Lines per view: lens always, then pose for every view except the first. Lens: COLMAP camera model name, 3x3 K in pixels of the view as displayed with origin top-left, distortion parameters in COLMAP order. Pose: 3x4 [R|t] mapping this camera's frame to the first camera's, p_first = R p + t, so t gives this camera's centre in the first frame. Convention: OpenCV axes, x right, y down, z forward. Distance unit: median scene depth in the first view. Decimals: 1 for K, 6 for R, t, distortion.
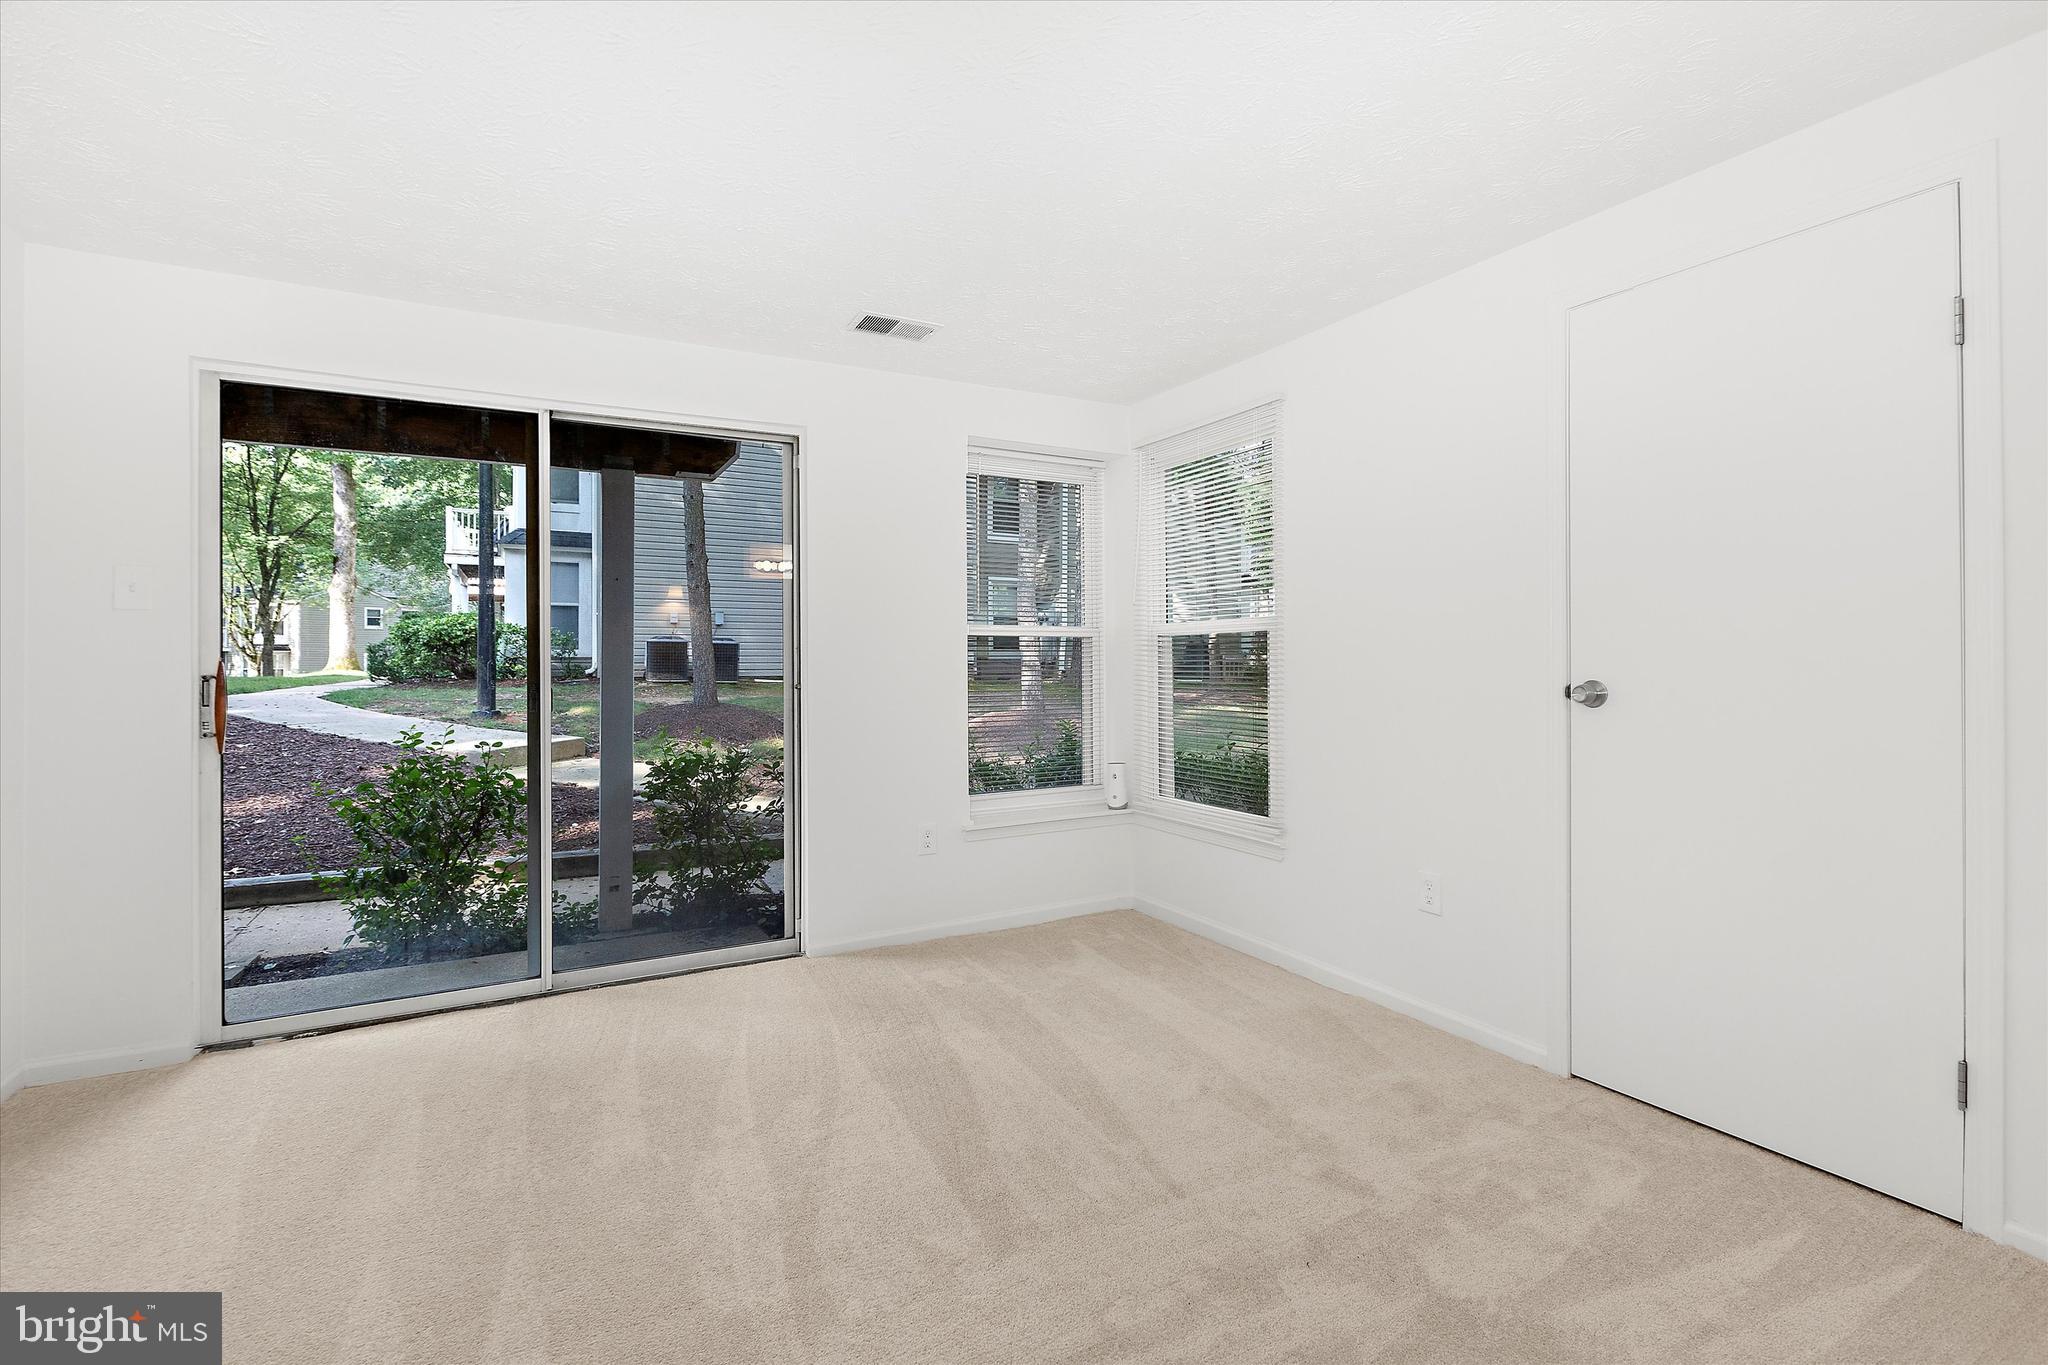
lens RADIAL K [[923.5, 0, 1020.5], [0, 923.5, 670.2], [0, 0, 1]] dist [0.001013, -0.000917]
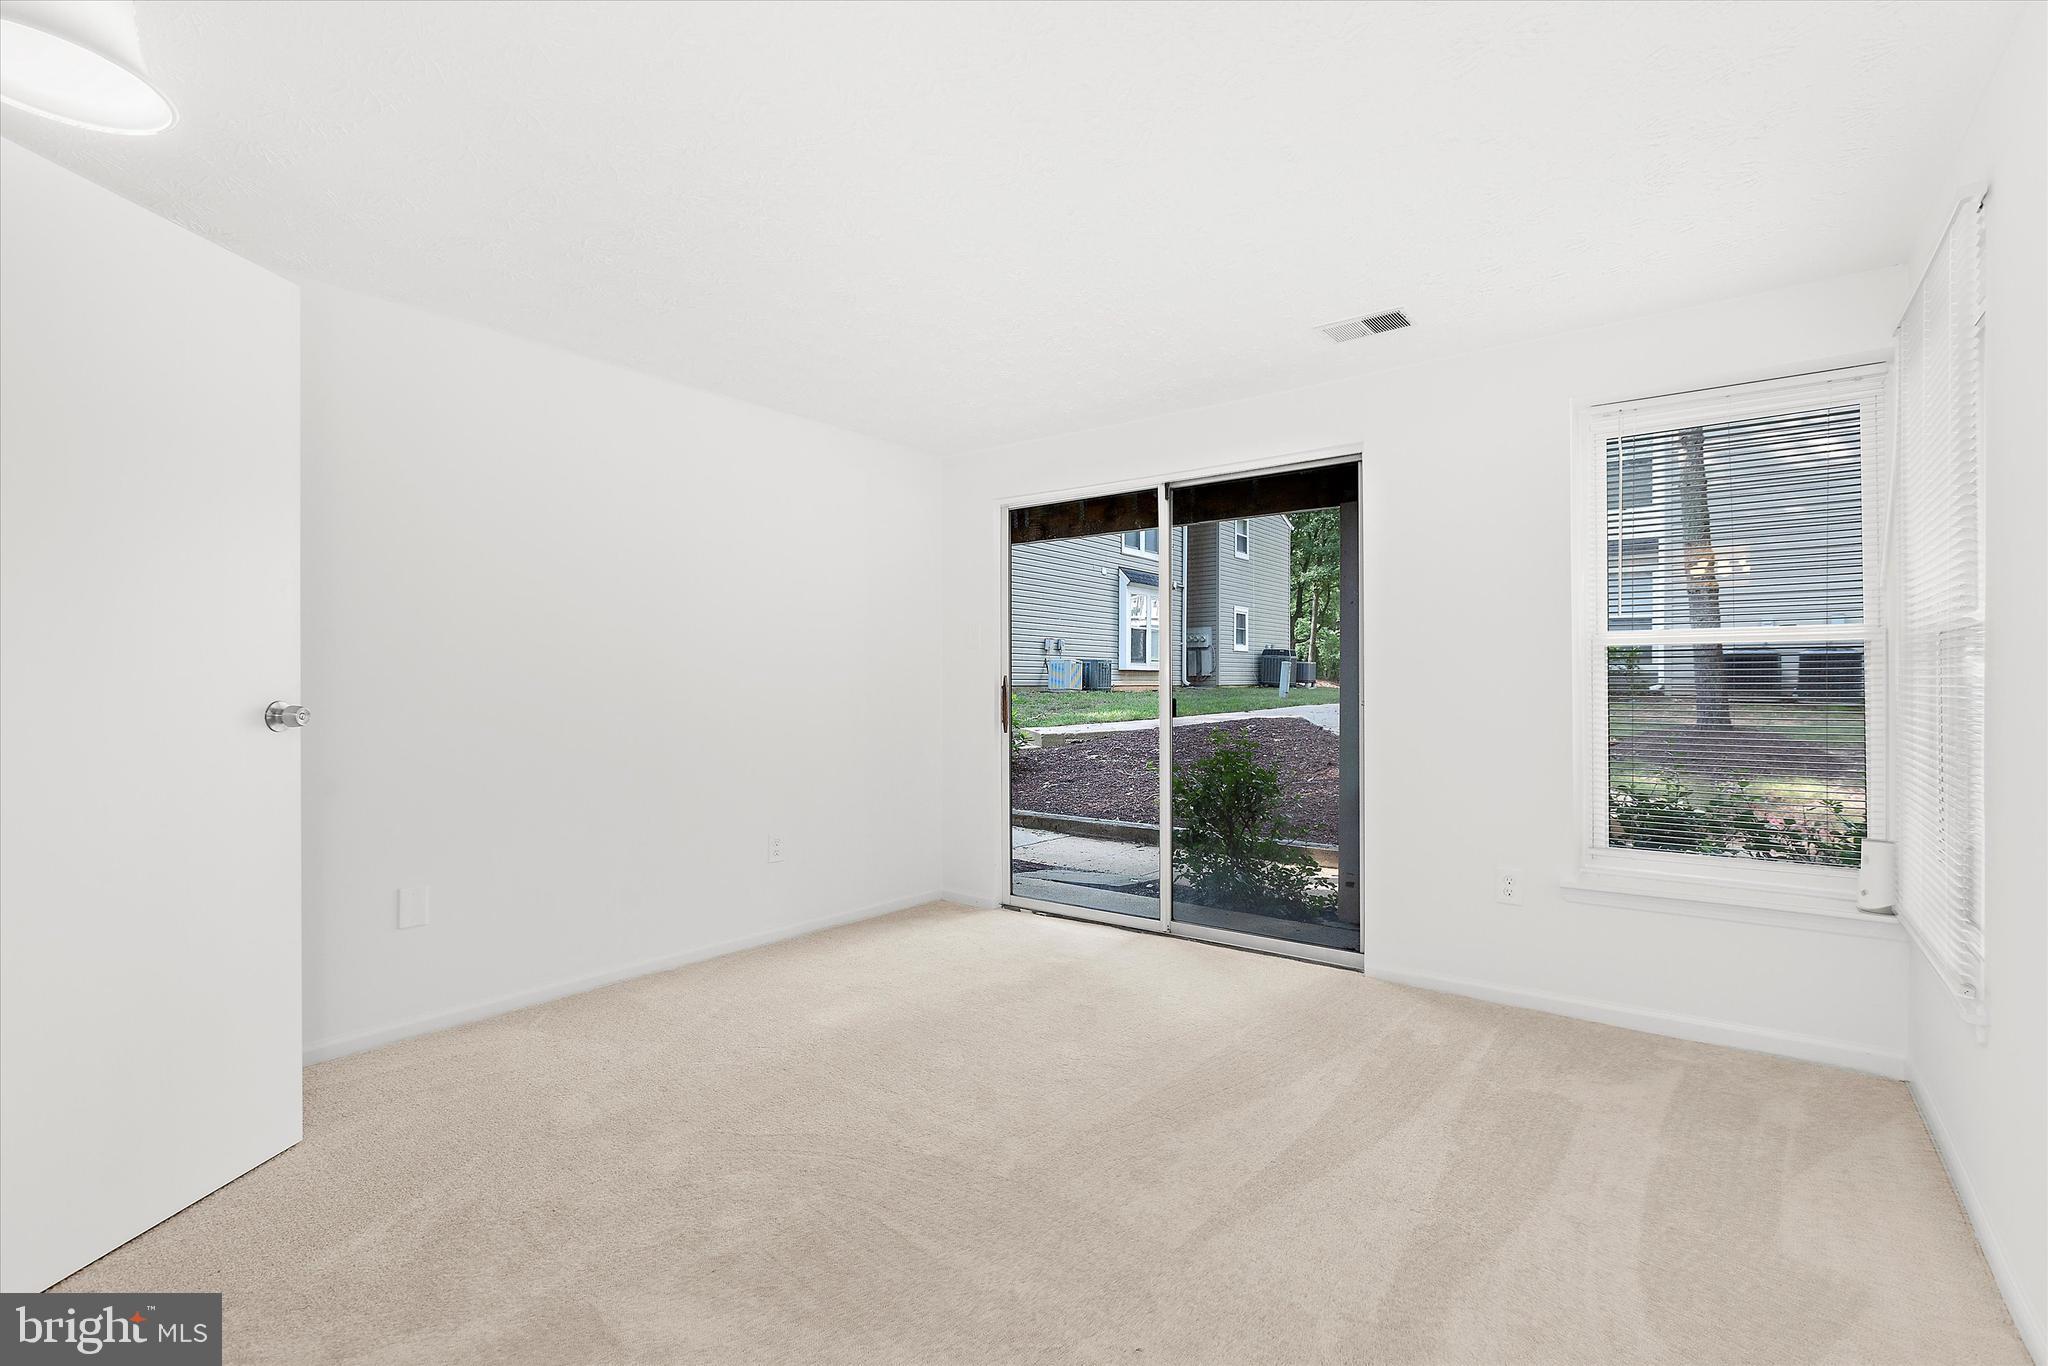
lens RADIAL K [[925.5, 0, 1010.8], [0, 925.5, 670.6], [0, 0, 1]] dist [0.000773, -0.000276]
pose [[0.411786, -0.005230, -0.911266, 0.568147], [-0.009722, 0.999901, -0.010132, -0.002751], [0.911229, 0.013031, 0.411694, 0.263359]]
